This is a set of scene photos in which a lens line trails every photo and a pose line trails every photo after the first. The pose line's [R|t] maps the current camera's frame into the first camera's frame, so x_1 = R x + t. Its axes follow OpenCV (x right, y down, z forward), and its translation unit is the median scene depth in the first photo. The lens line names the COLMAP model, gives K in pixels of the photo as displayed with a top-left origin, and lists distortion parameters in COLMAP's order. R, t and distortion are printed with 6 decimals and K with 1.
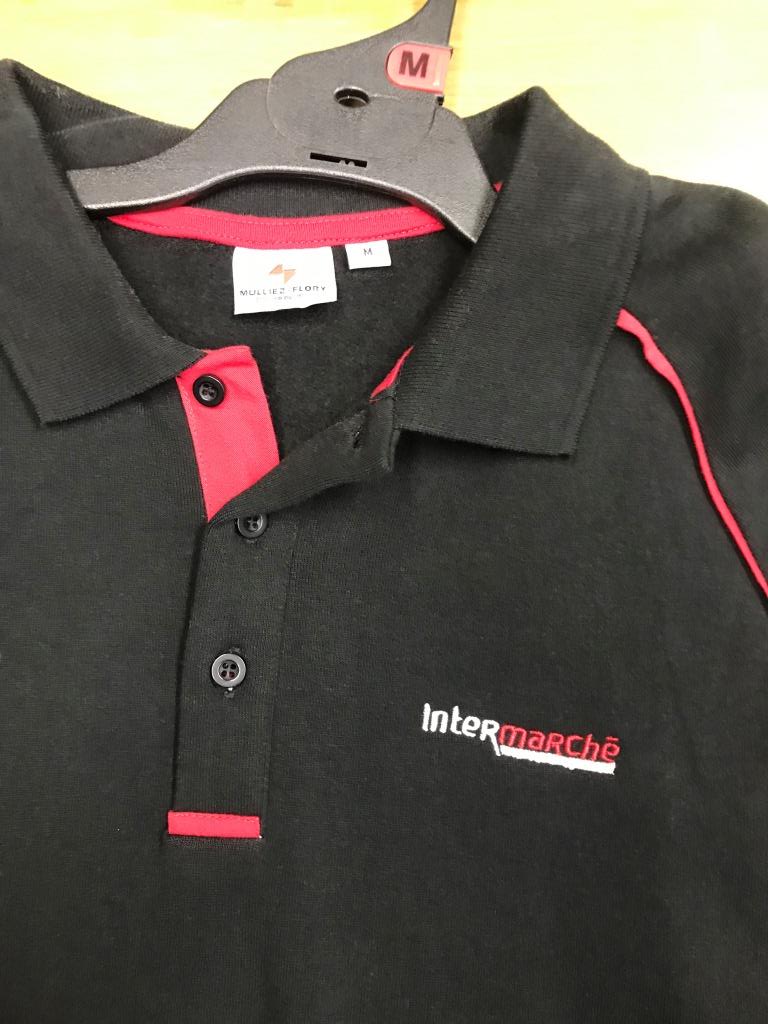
lens RADIAL K [[876.5, 0, 384.0], [0, 876.5, 512.0], [0, 0, 1]] dist [0.027920, 0.002785]
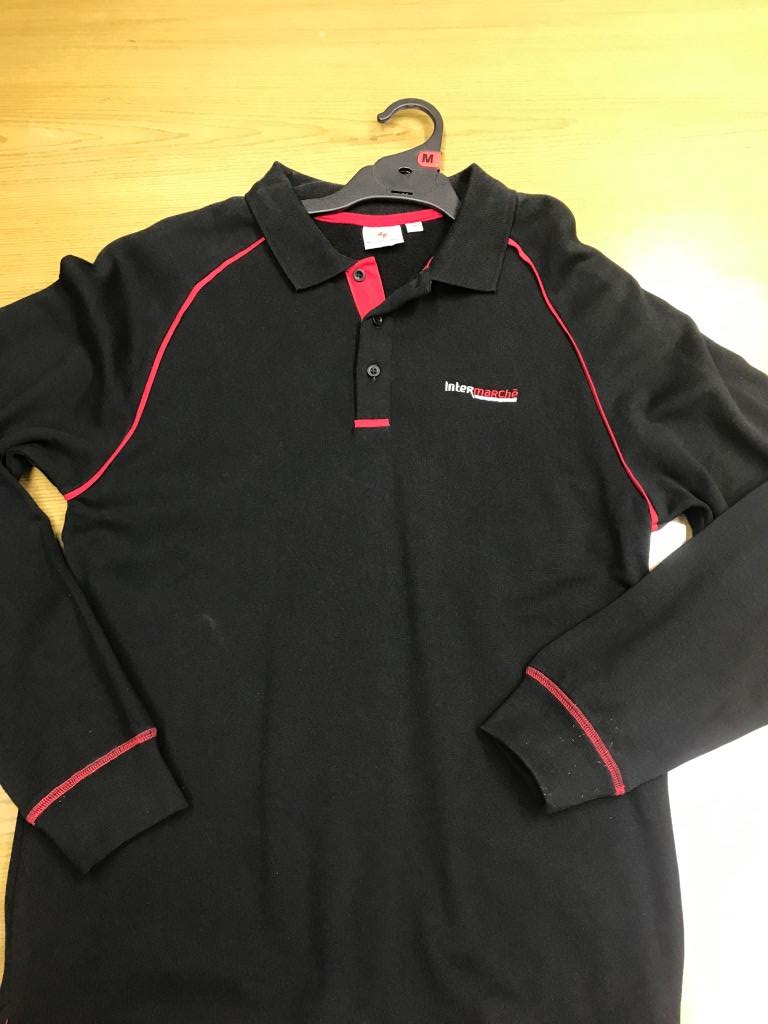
lens RADIAL K [[827.5, 0, 384.0], [0, 827.5, 512.0], [0, 0, 1]] dist [0.017495, -0.006882]
pose [[0.998854, -0.042546, 0.021900, -0.208135], [0.044582, 0.993688, -0.102936, 0.839680], [-0.017382, 0.103794, 0.994447, -1.433614]]
